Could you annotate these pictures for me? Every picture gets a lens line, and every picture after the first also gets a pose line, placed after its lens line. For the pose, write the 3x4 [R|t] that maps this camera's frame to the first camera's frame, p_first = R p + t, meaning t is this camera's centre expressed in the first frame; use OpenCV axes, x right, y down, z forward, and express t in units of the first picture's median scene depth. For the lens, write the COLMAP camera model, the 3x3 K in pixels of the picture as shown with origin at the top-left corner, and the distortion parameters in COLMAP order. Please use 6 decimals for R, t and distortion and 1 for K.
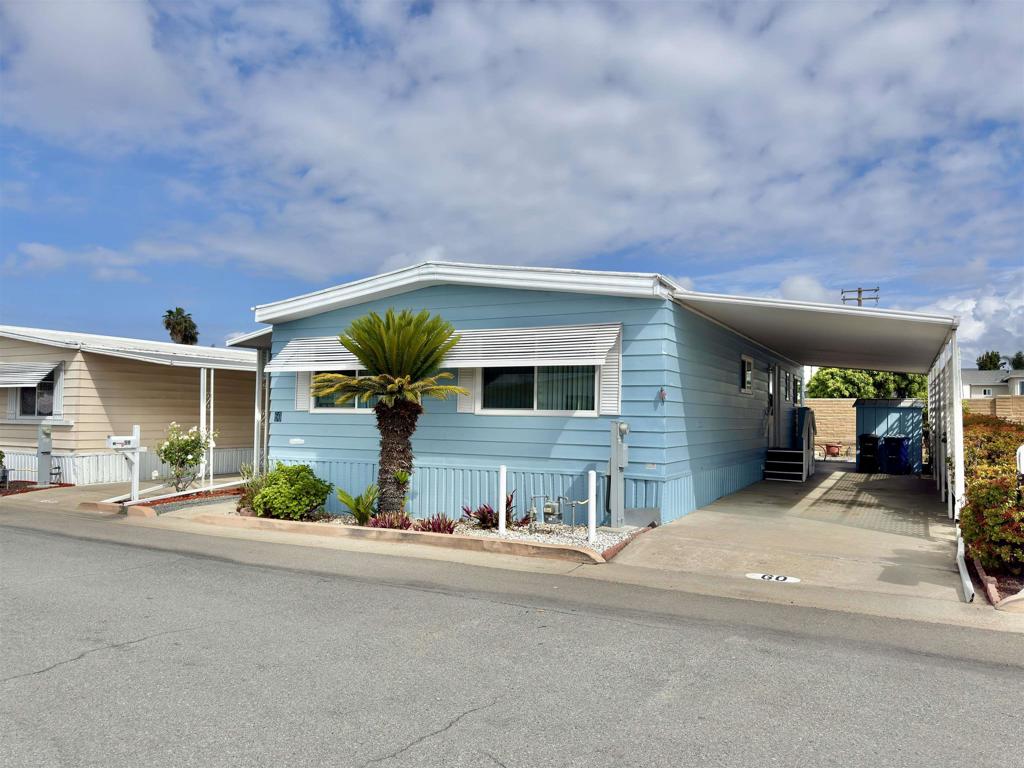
lens RADIAL K [[741.0, 0, 512.0], [0, 741.0, 384.0], [0, 0, 1]] dist [0.084290, -0.000902]
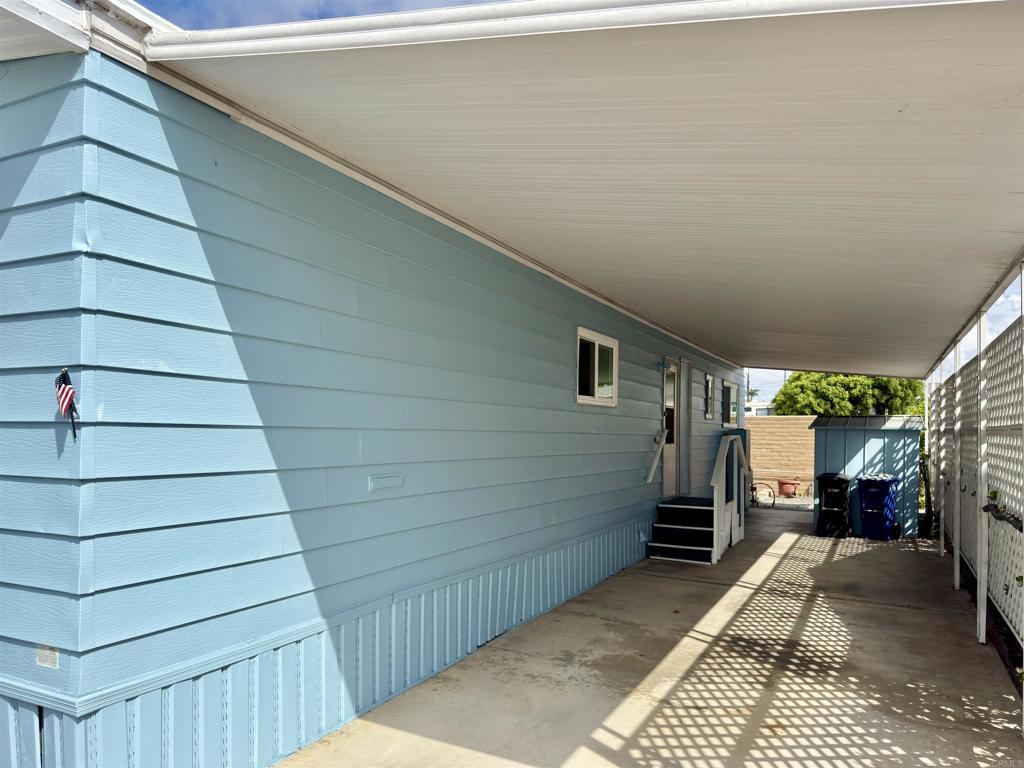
lens RADIAL K [[713.3, 0, 511.1], [0, 713.3, 416.2], [0, 0, 1]] dist [0.079347, 0.000870]
pose [[0.999972, 0.001757, 0.007218, 0.200032], [-0.001907, 0.999781, 0.020837, 0.007894], [-0.007180, -0.020850, 0.999757, 0.401904]]
